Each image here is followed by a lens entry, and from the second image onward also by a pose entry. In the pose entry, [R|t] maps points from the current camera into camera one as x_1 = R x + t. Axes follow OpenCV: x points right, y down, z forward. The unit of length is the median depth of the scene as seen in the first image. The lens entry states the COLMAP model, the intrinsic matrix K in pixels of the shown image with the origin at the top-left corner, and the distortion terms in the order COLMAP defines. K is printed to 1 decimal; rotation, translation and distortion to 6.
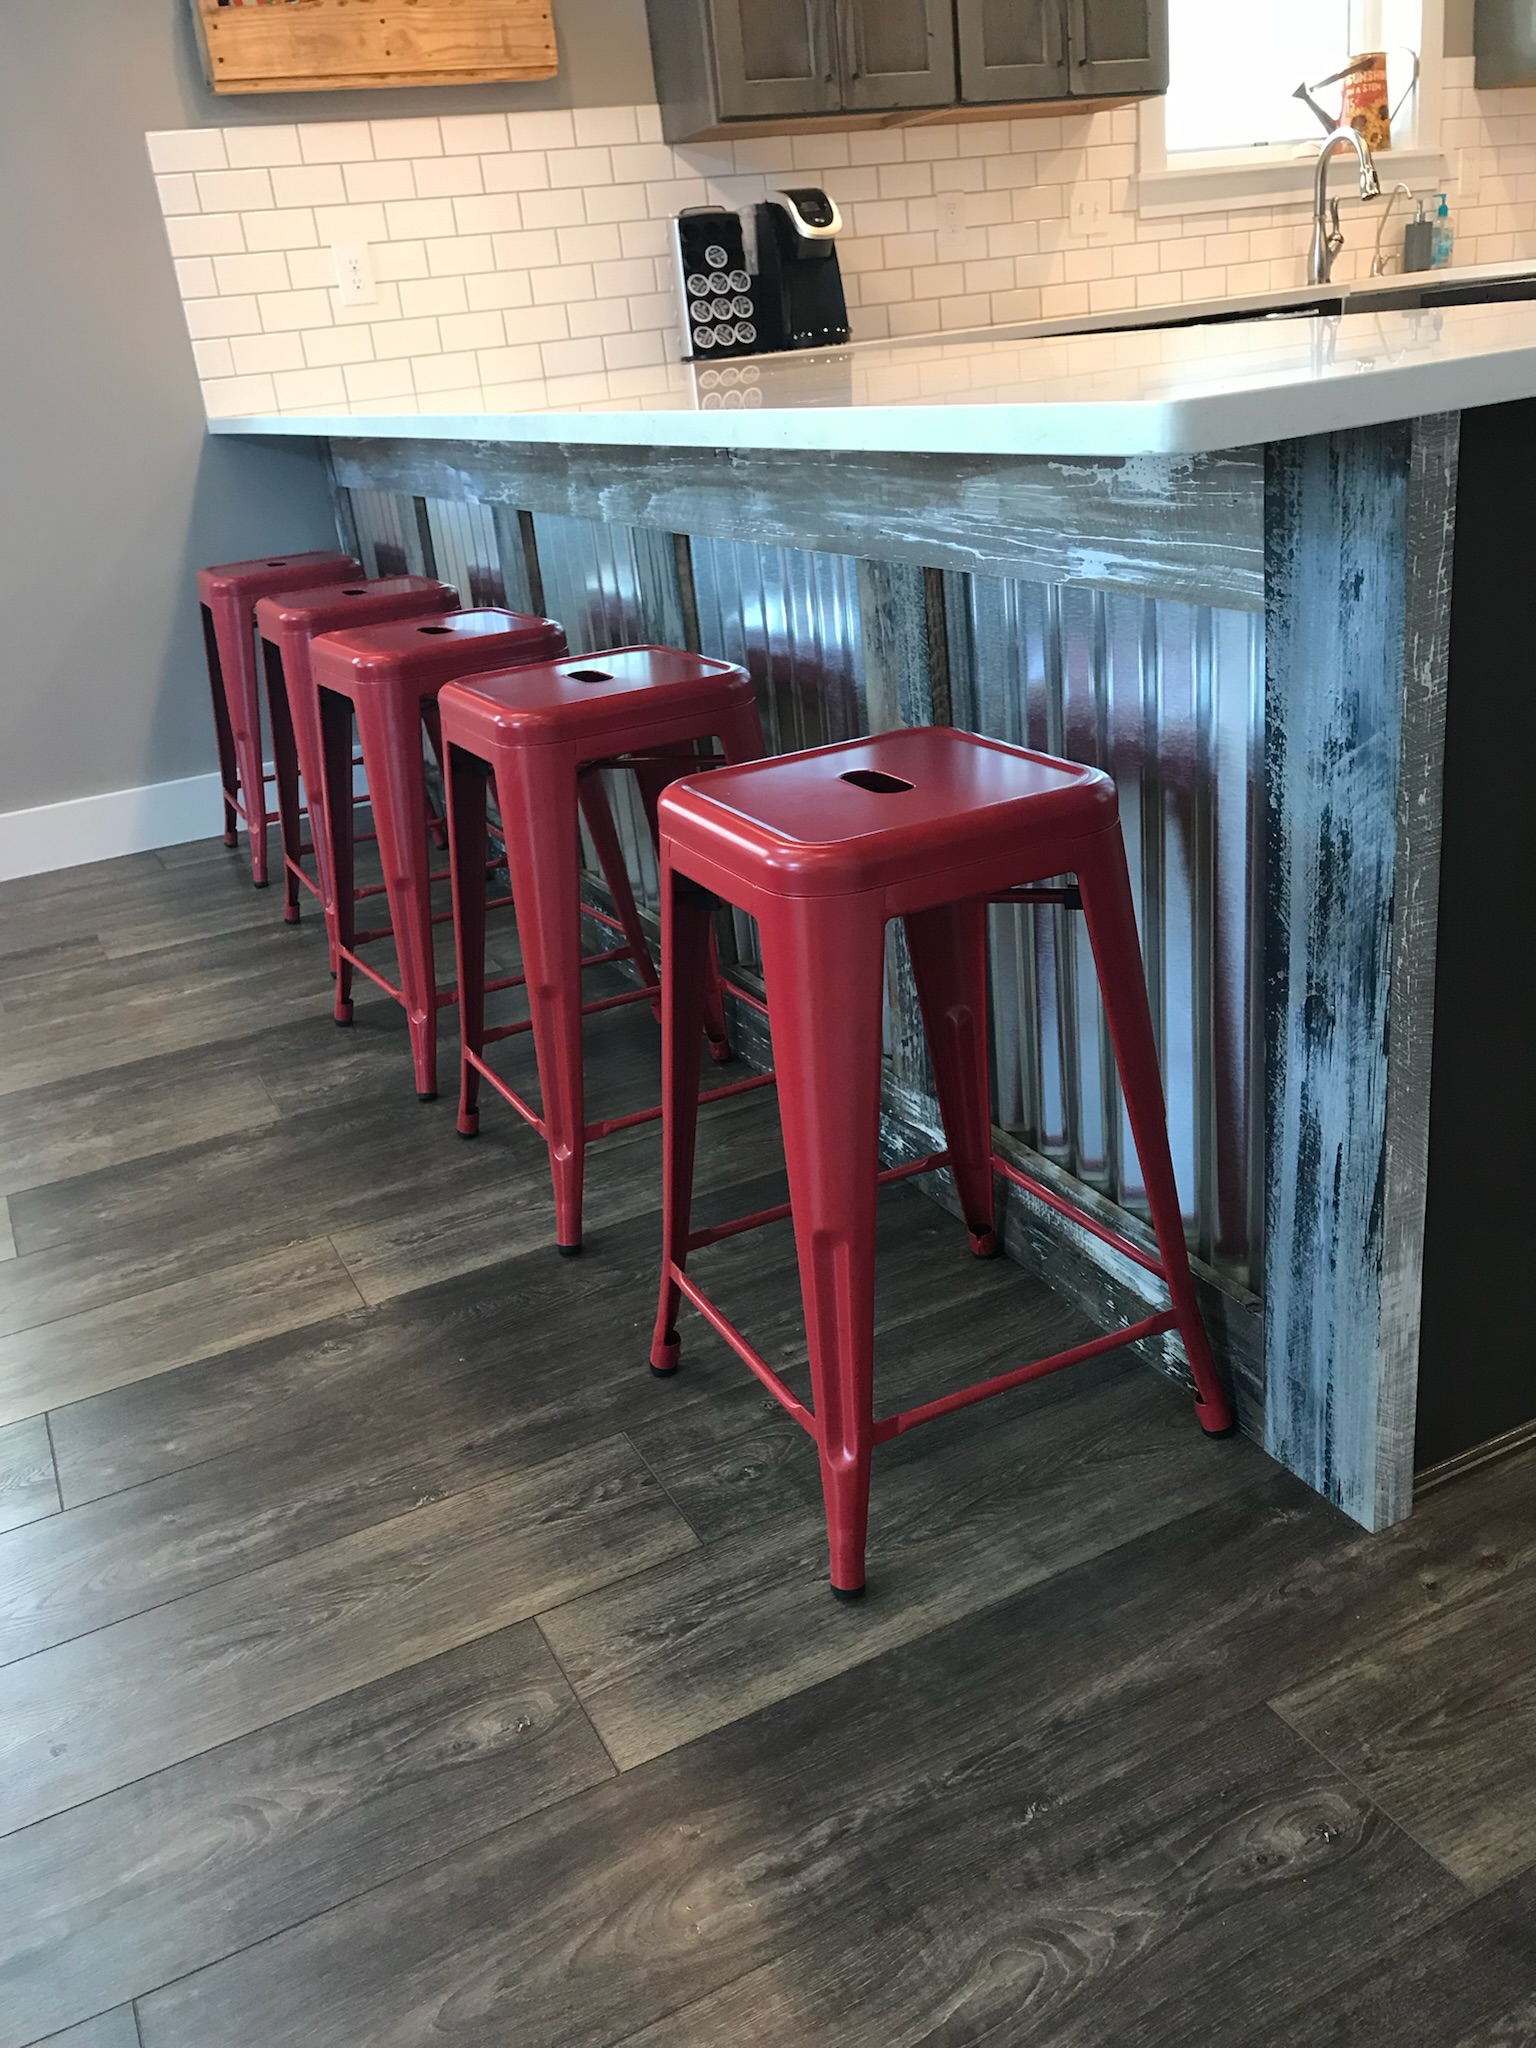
lens RADIAL K [[1687.9, 0, 769.2], [0, 1687.9, 1018.8], [0, 0, 1]] dist [0.046410, -0.061153]
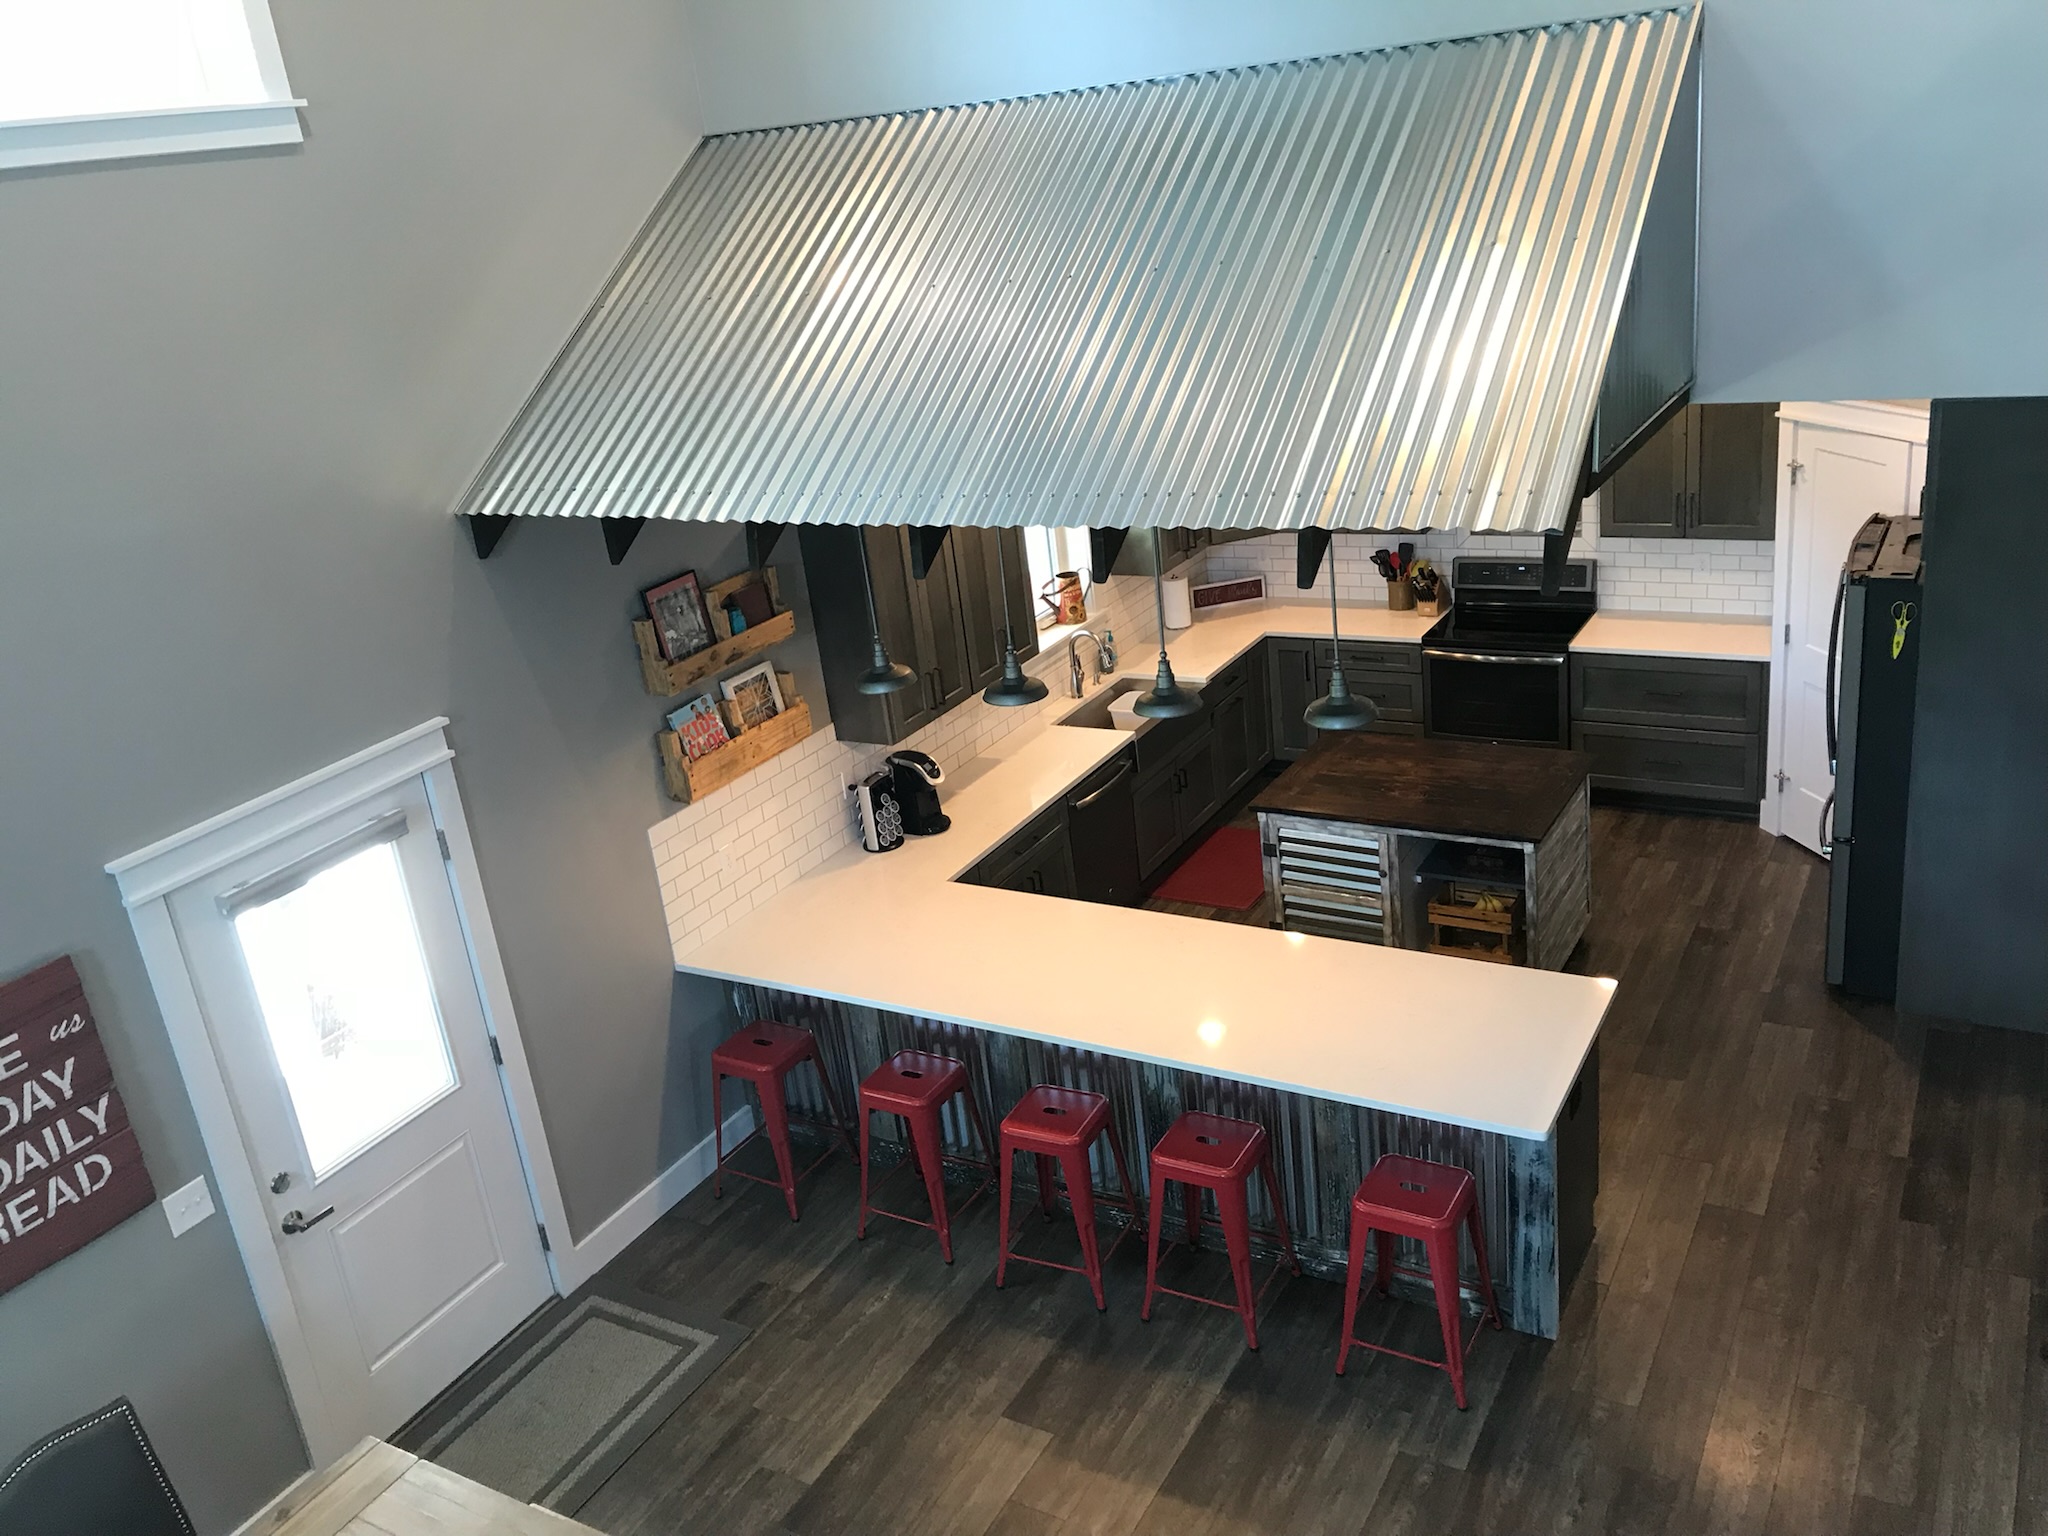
lens RADIAL K [[1687.9, 0, 1022.6], [0, 1687.9, 737.9], [0, 0, 1]] dist [0.046410, -0.061153]
pose [[0.837917, -0.183768, 0.513930, -0.892731], [0.234432, 0.971508, -0.034834, -0.438164], [-0.492886, 0.149670, 0.857125, -0.711159]]
